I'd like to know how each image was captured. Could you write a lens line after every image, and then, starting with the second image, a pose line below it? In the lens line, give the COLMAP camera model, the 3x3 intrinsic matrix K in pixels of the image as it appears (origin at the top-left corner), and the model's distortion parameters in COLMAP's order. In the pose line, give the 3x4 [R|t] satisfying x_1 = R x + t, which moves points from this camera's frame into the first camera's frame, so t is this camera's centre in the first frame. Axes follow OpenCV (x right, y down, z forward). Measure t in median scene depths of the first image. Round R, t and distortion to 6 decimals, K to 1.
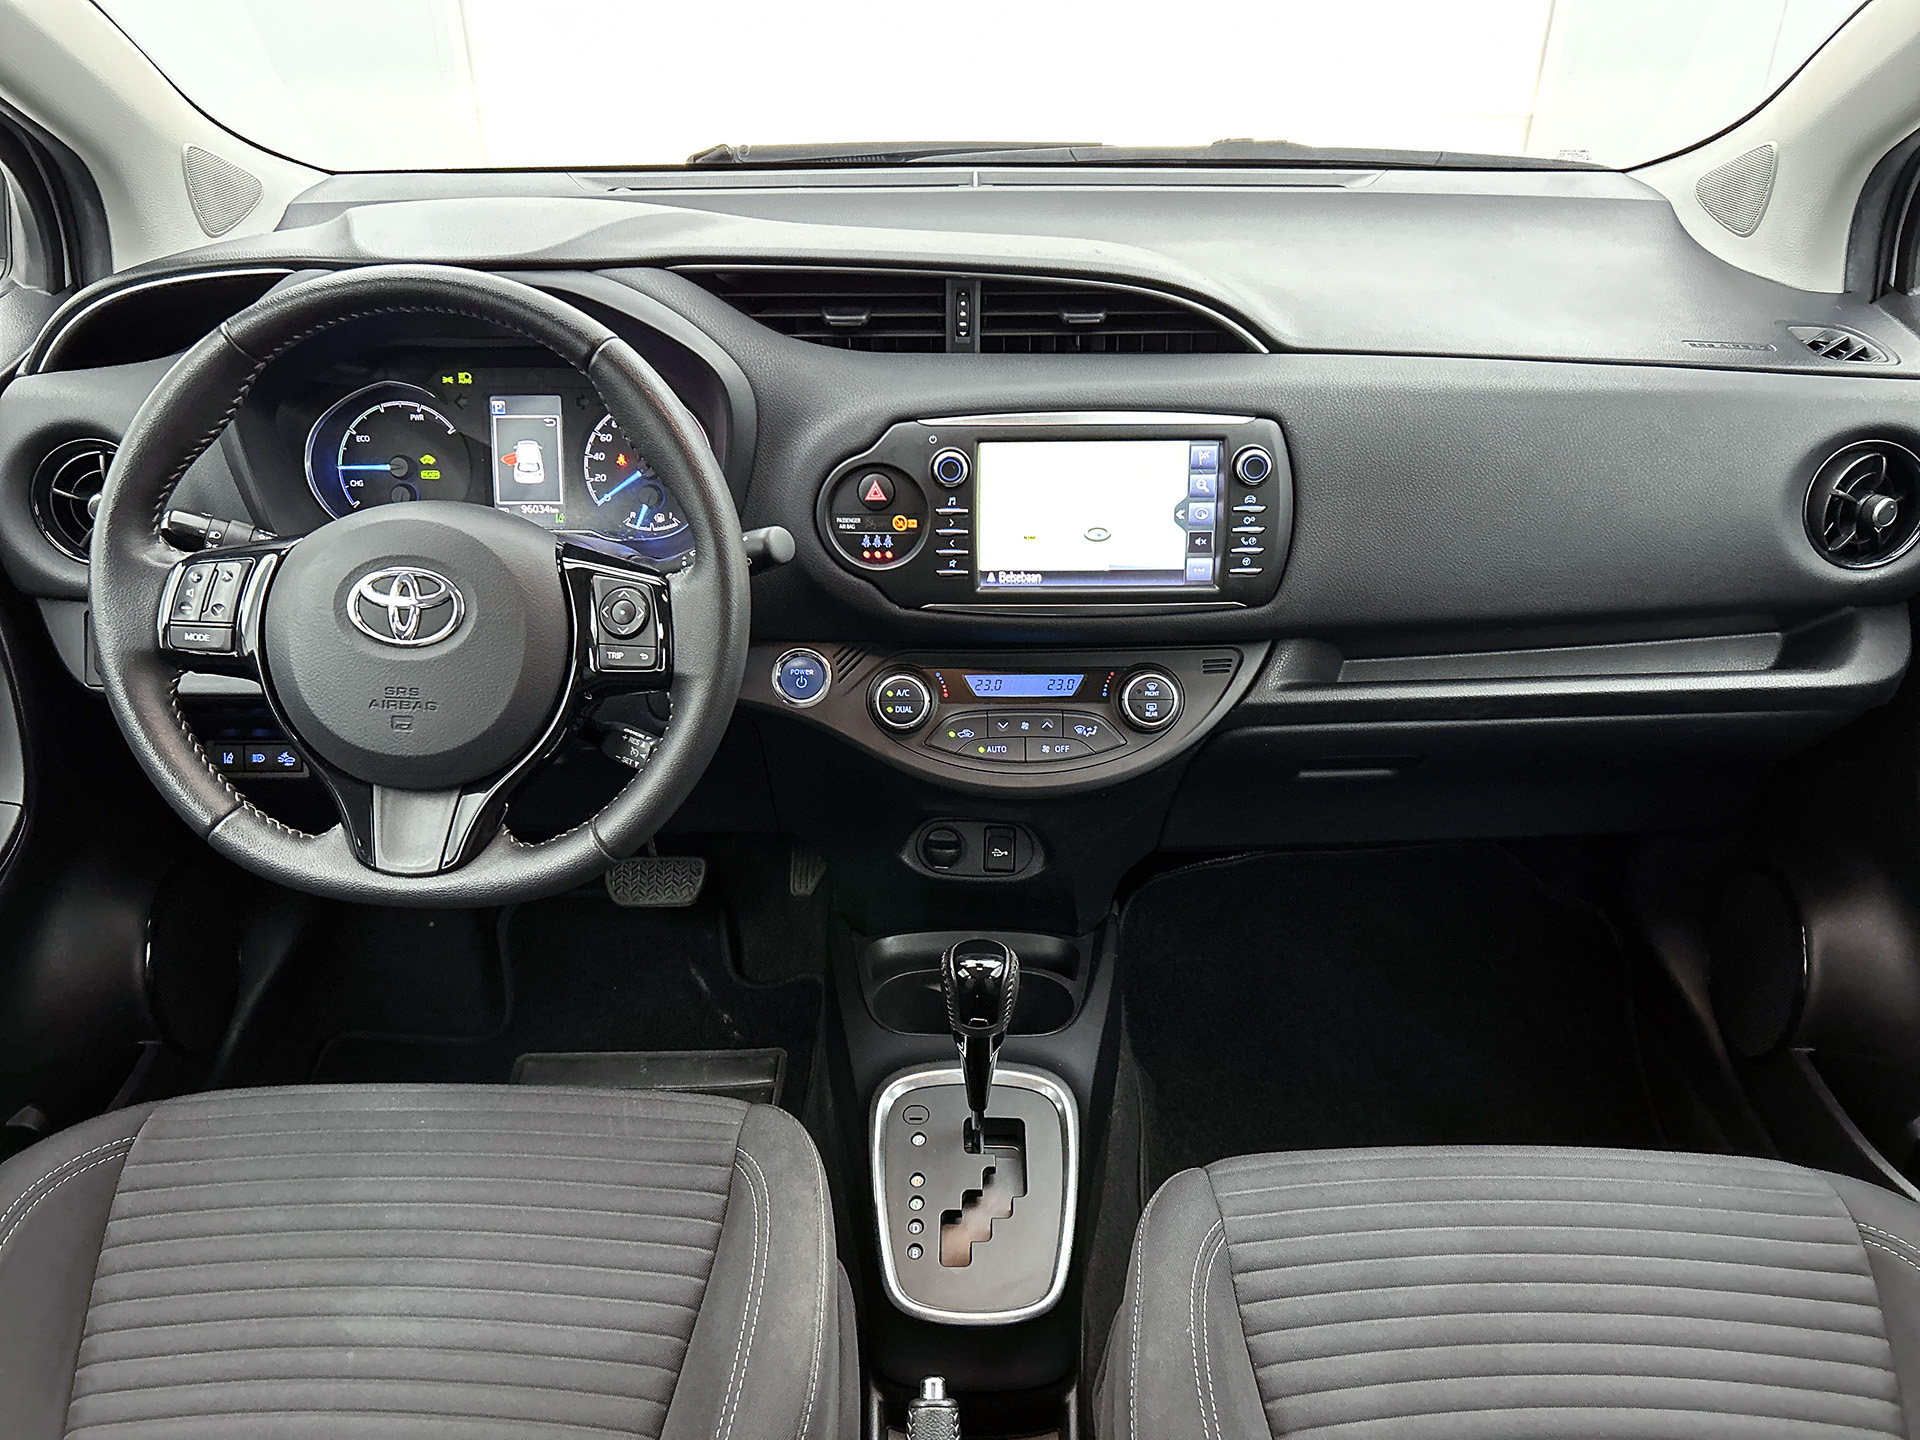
lens RADIAL K [[1463.8, 0, 971.8], [0, 1463.8, 700.5], [0, 0, 1]] dist [0.057280, -0.061774]
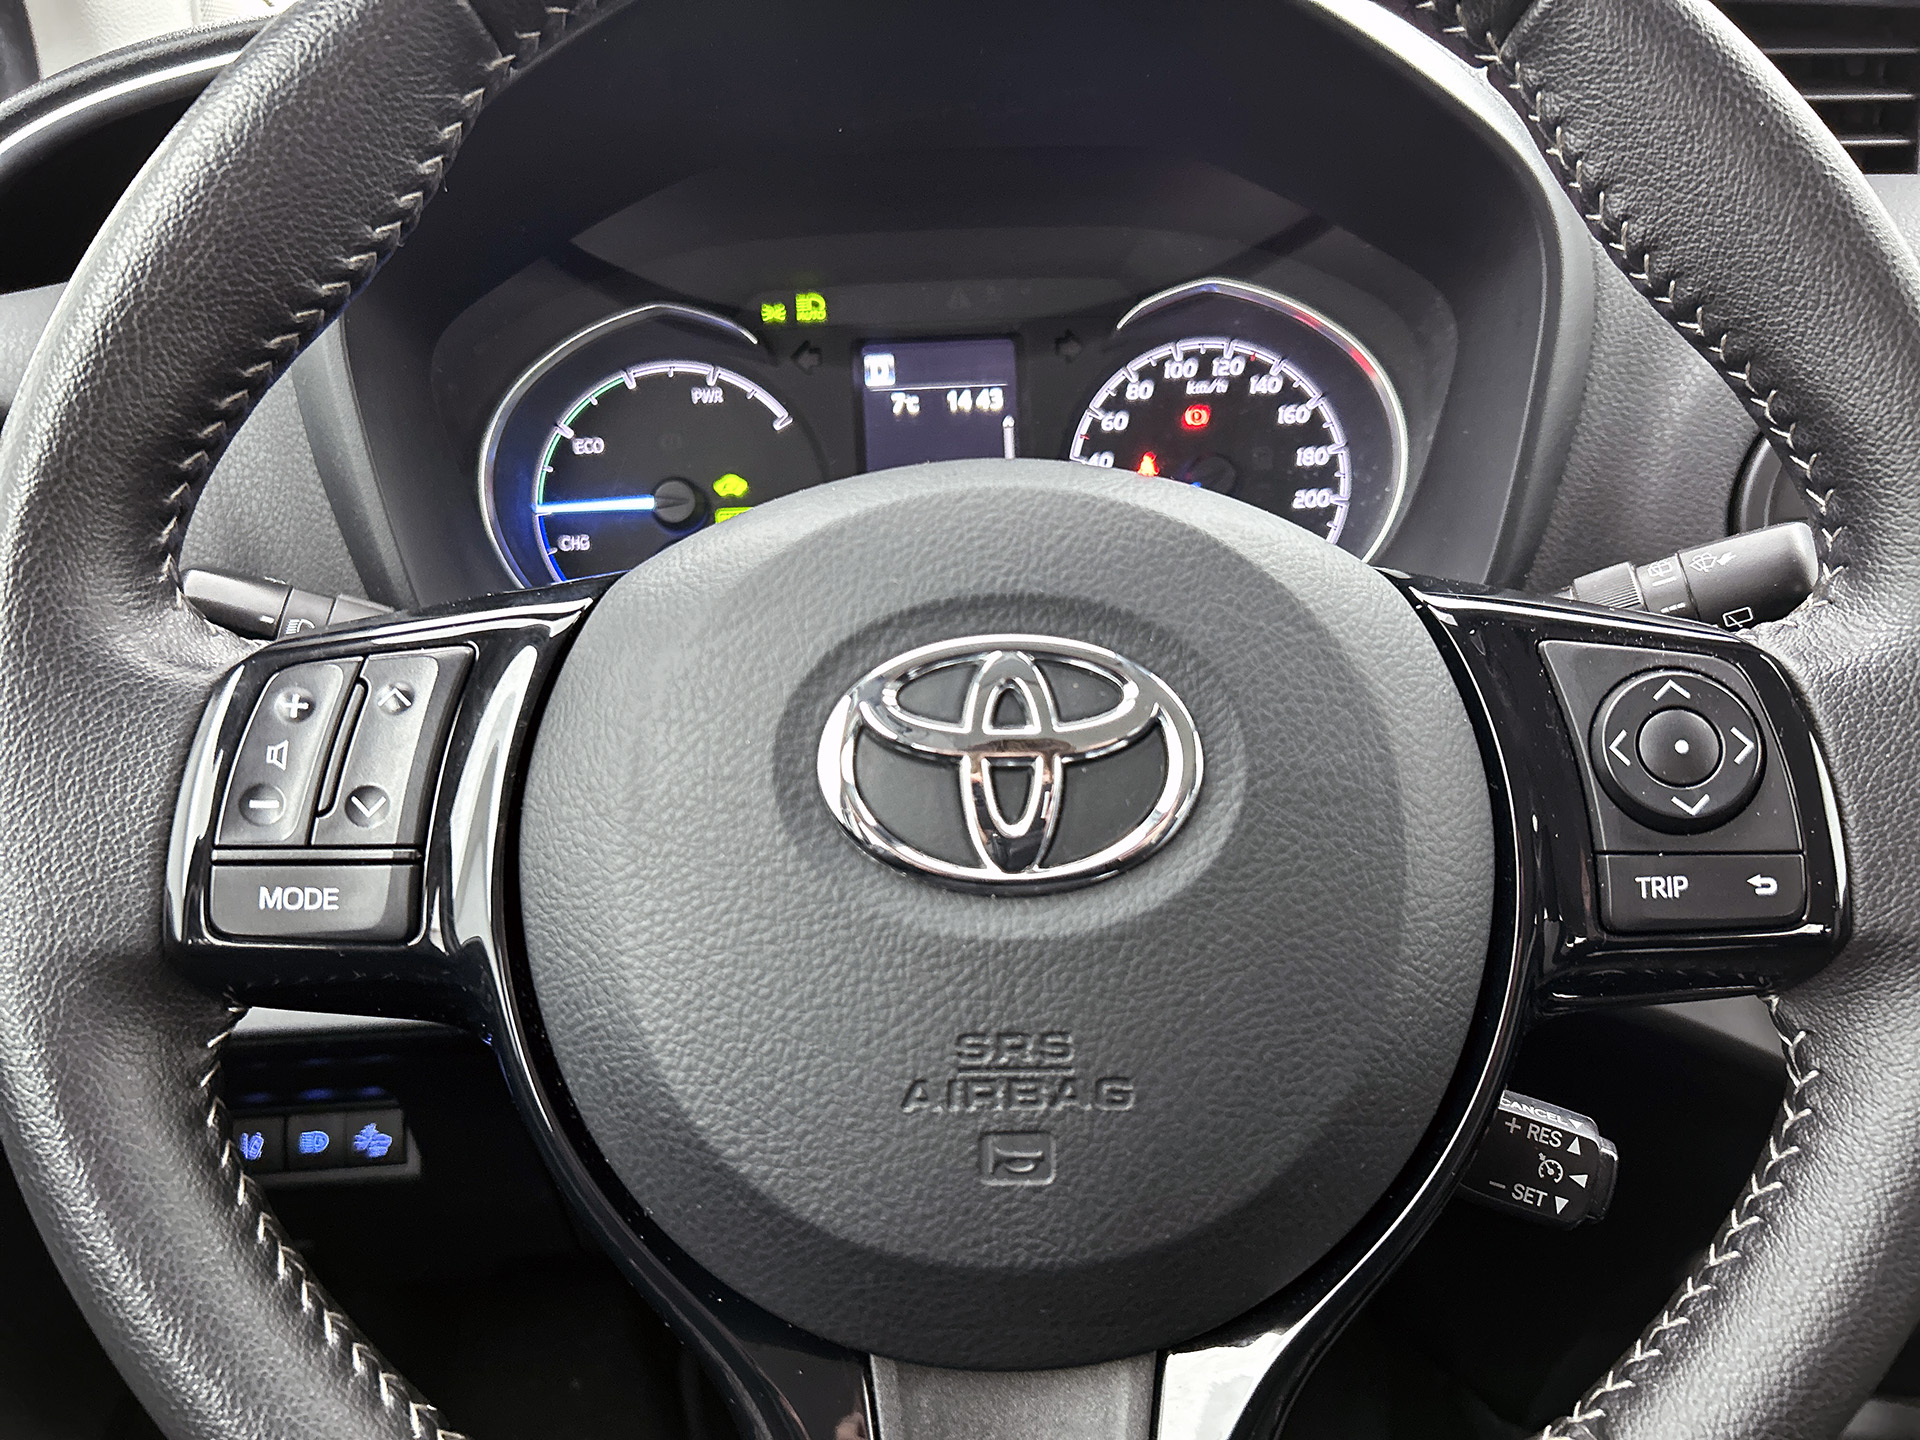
lens RADIAL K [[1463.8, 0, 965.8], [0, 1463.8, 728.6], [0, 0, 1]] dist [0.057280, -0.061774]
pose [[0.997861, -0.047419, 0.044993, -0.342066], [0.052871, 0.990241, -0.128946, -0.026412], [-0.038440, 0.131049, 0.990630, 0.590633]]
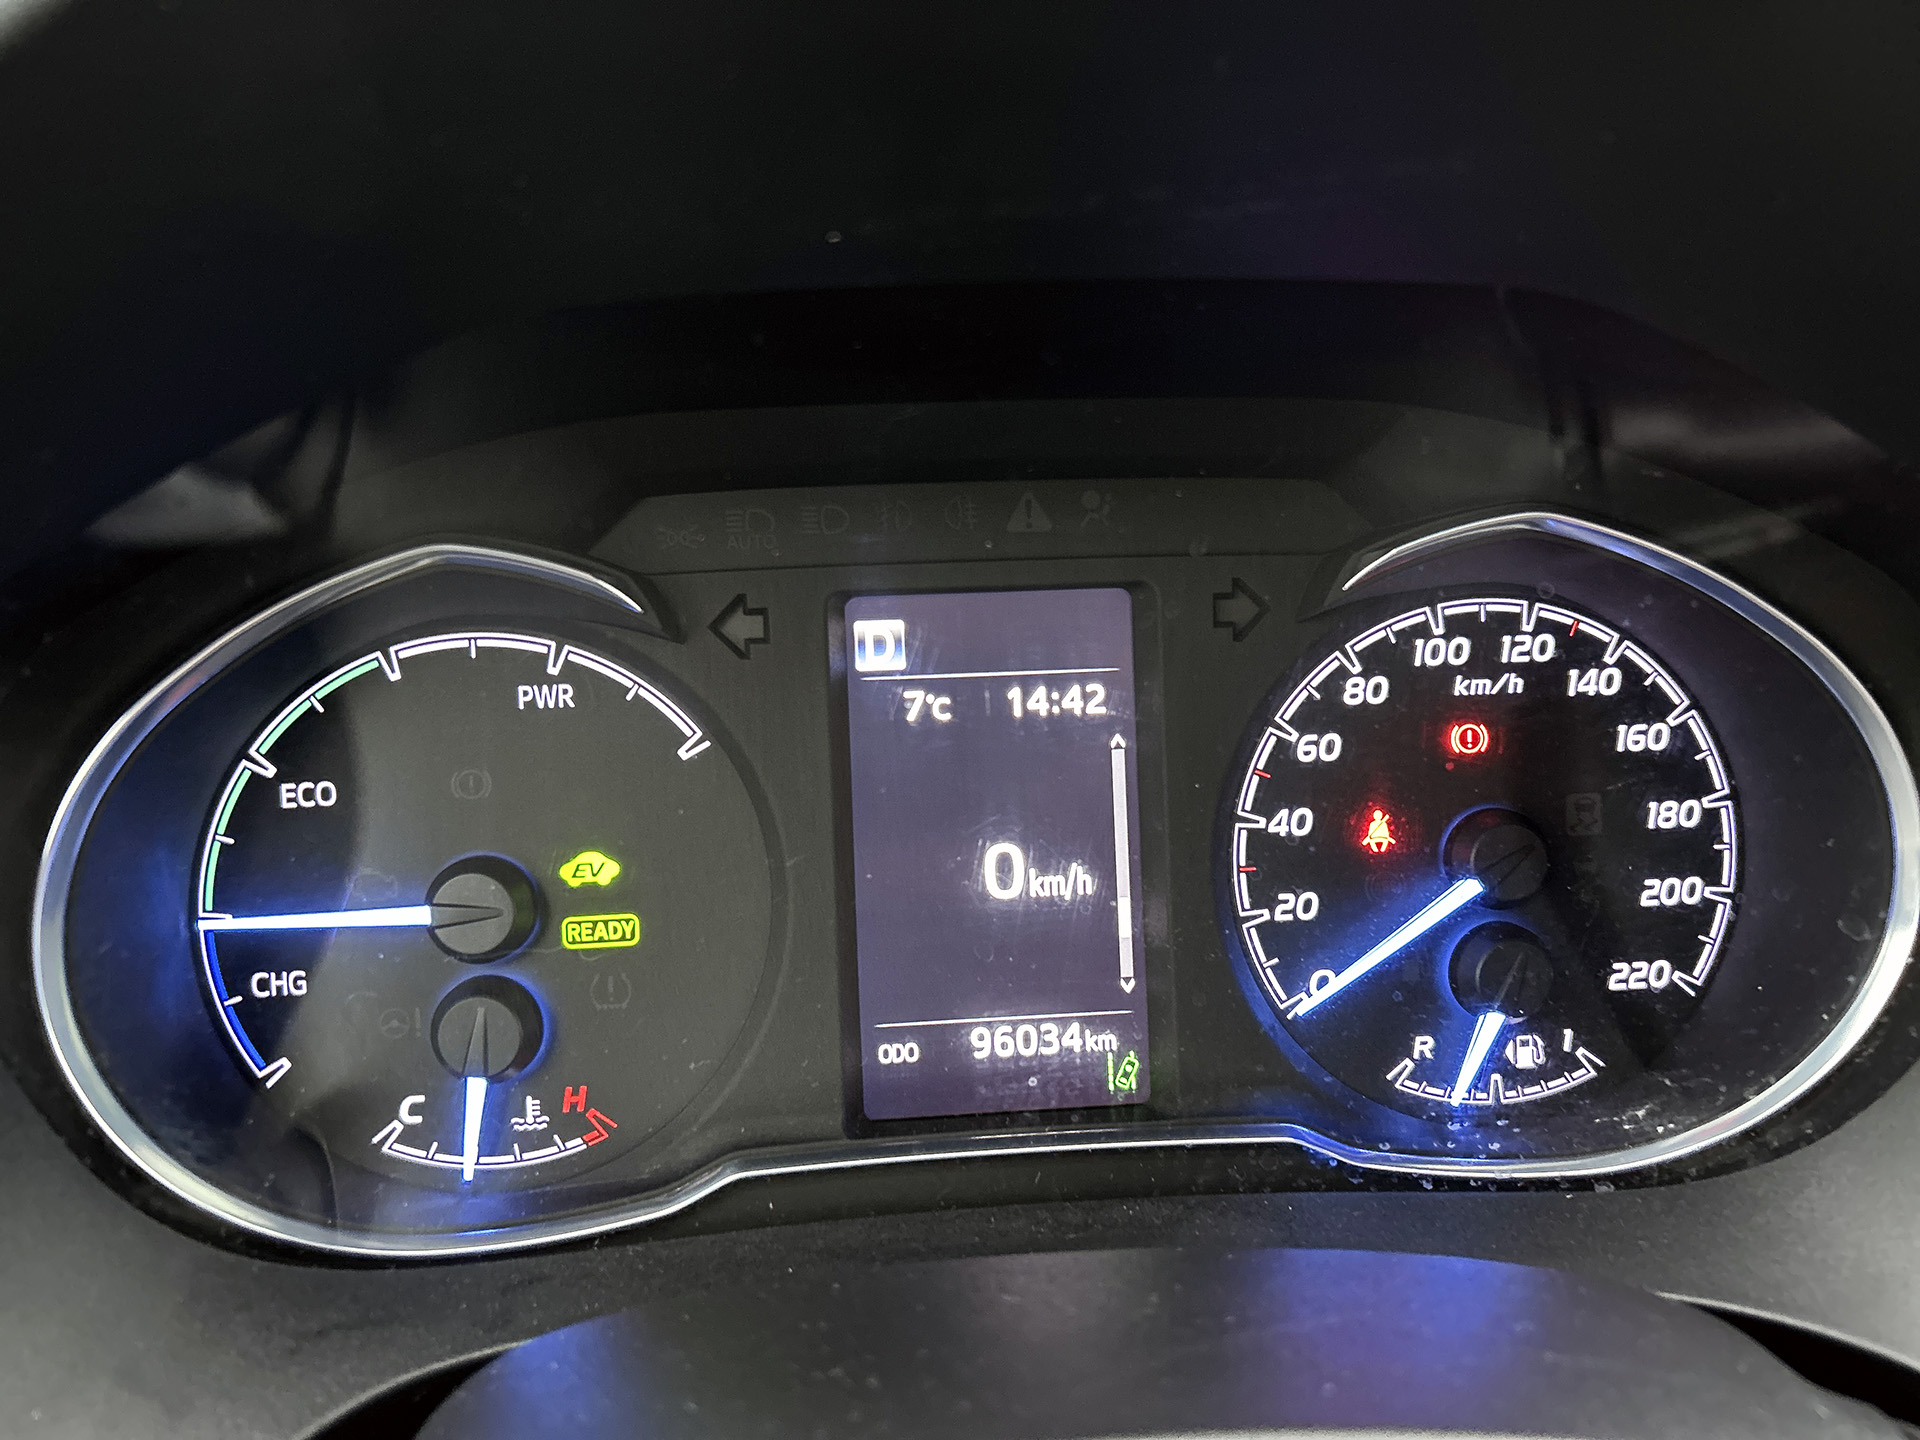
lens RADIAL K [[1463.8, 0, 966.7], [0, 1463.8, 716.1], [0, 0, 1]] dist [0.057280, -0.061774]
pose [[0.993646, -0.039864, 0.105256, -0.355668], [0.048994, 0.995122, -0.085625, -0.176113], [-0.101329, 0.090238, 0.990752, 0.808438]]
